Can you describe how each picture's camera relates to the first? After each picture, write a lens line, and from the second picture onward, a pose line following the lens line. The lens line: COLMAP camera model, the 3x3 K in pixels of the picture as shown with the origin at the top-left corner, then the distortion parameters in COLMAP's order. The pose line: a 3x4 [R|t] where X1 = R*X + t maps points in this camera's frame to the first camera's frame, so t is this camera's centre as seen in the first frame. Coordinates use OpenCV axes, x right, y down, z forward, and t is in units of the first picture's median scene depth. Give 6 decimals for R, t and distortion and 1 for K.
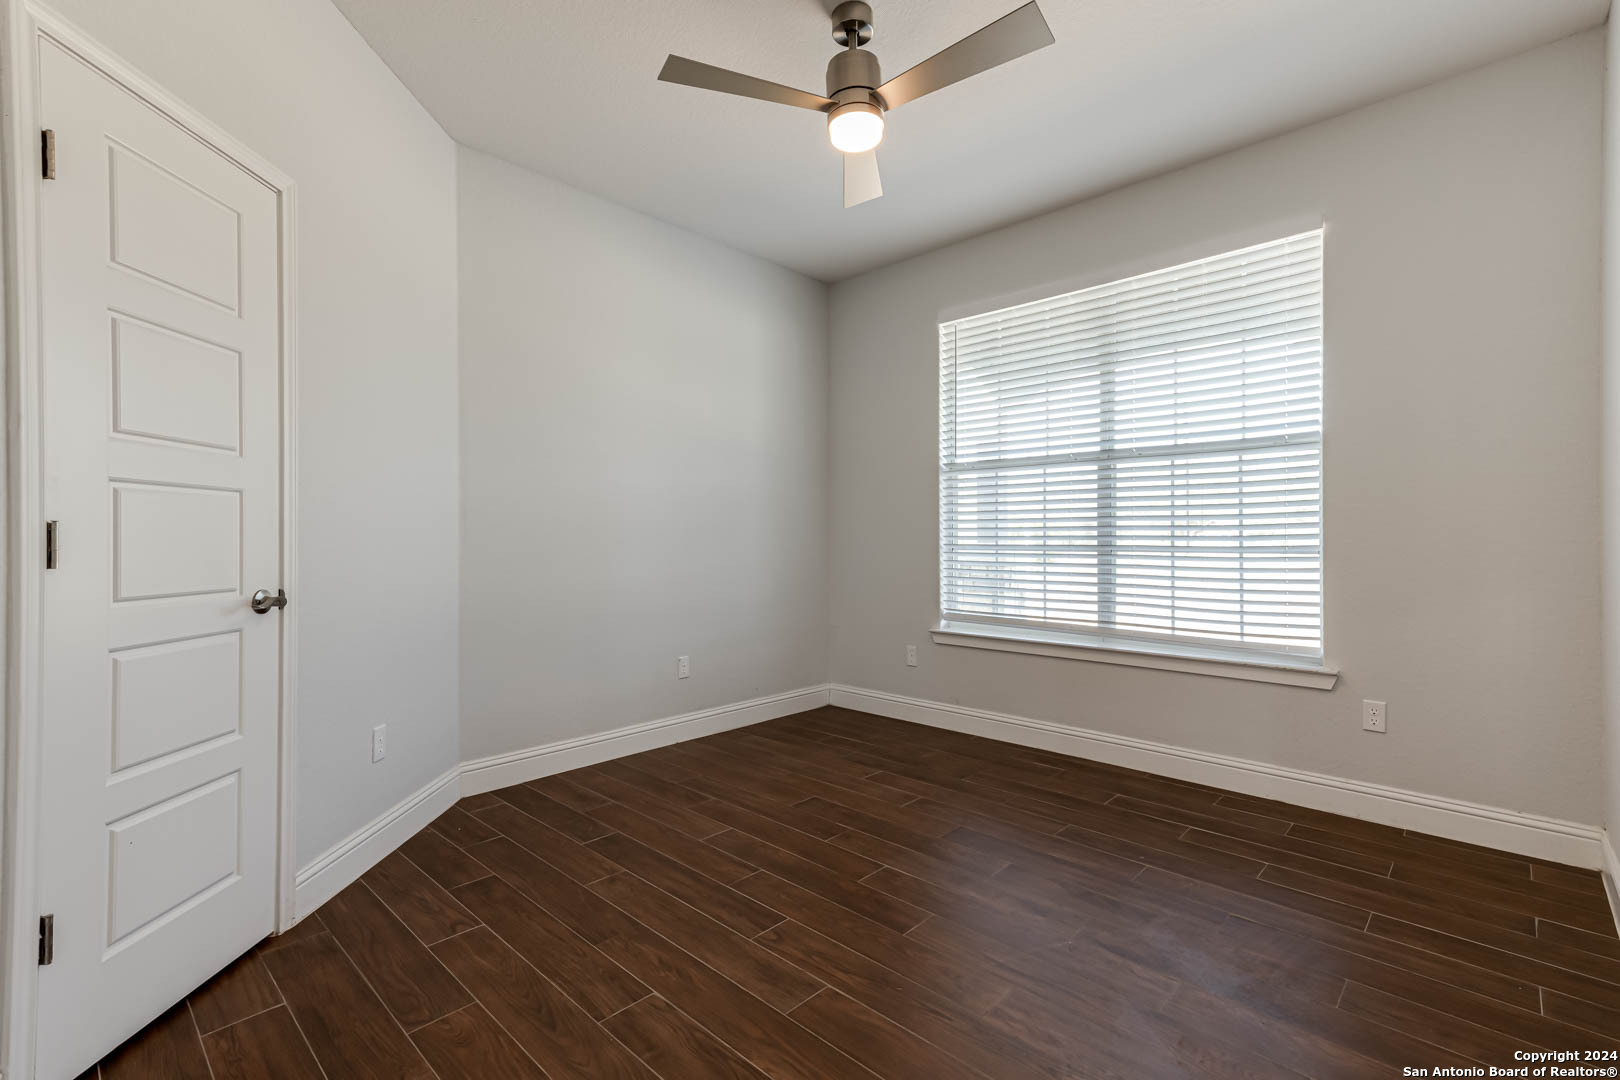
lens RADIAL K [[733.3, 0, 809.3], [0, 733.3, 529.9], [0, 0, 1]] dist [0.028708, -0.000313]
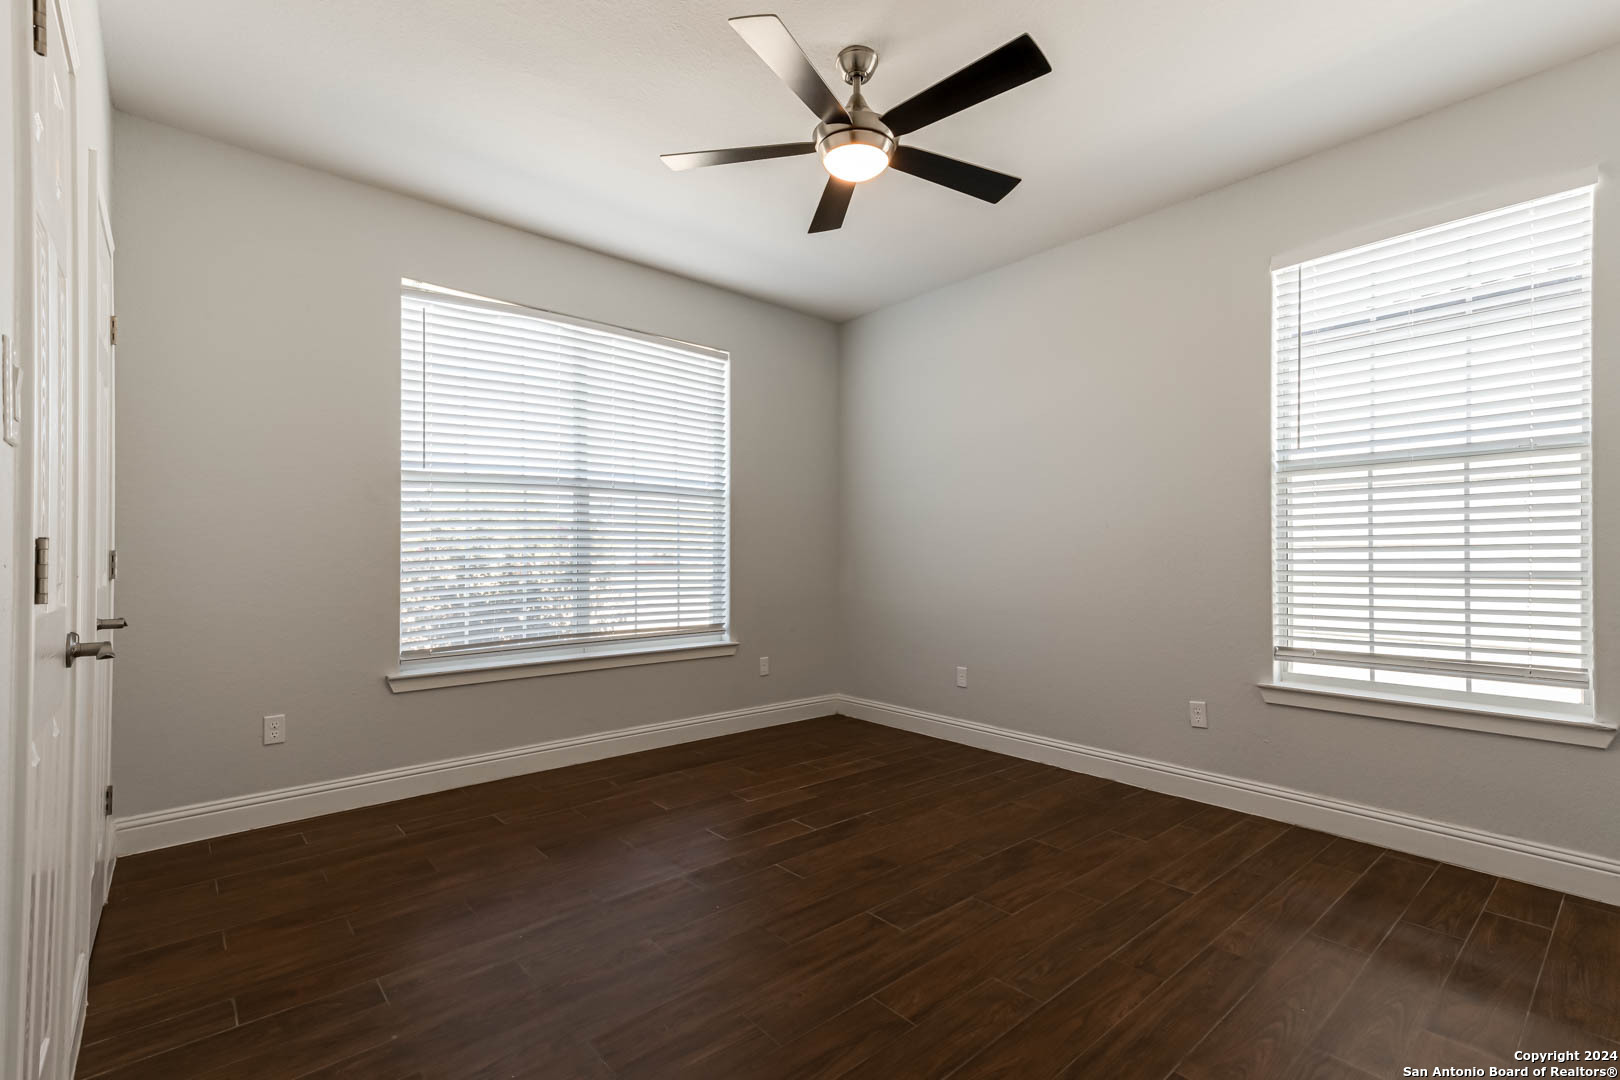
lens RADIAL K [[733.3, 0, 810.5], [0, 733.3, 543.2], [0, 0, 1]] dist [0.028708, -0.000313]
pose [[0.996100, -0.000092, -0.088237, -0.095604], [-0.000918, 0.999934, -0.011410, 0.000990], [0.088232, 0.011447, 0.996034, 0.093783]]
